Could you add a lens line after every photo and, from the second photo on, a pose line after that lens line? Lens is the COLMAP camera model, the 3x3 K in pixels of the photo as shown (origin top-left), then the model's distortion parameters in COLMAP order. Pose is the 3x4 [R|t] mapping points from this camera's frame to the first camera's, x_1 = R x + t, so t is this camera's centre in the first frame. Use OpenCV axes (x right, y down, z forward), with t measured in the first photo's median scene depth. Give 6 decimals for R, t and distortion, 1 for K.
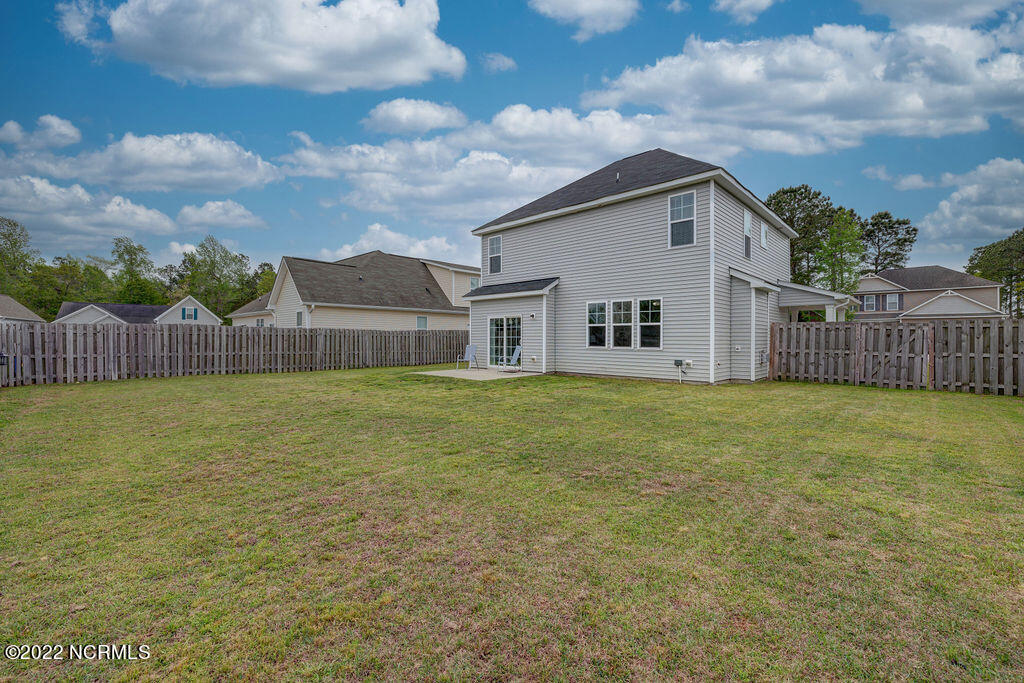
lens RADIAL K [[433.3, 0, 509.1], [0, 433.3, 339.0], [0, 0, 1]] dist [0.000814, 0.000035]
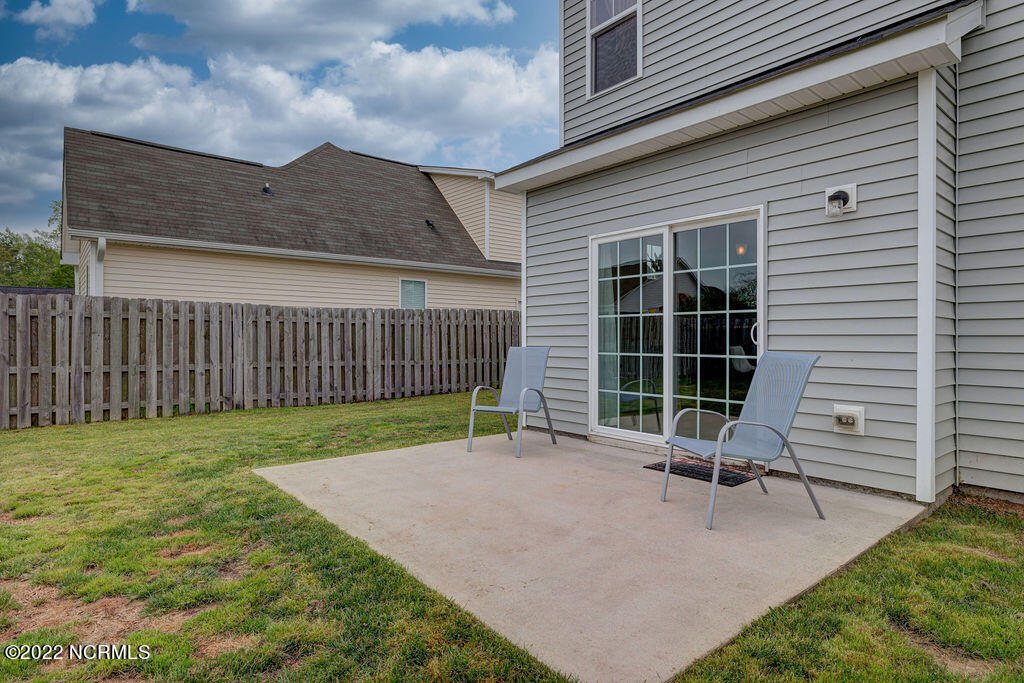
lens RADIAL K [[565.6, 0, 512.0], [0, 565.6, 341.5], [0, 0, 1]] dist [0.000052, -0.000058]
pose [[0.993676, 0.000062, -0.112281, -0.045595], [0.000369, 0.999993, 0.003815, 0.007344], [0.112281, -0.003832, 0.993669, 0.517680]]
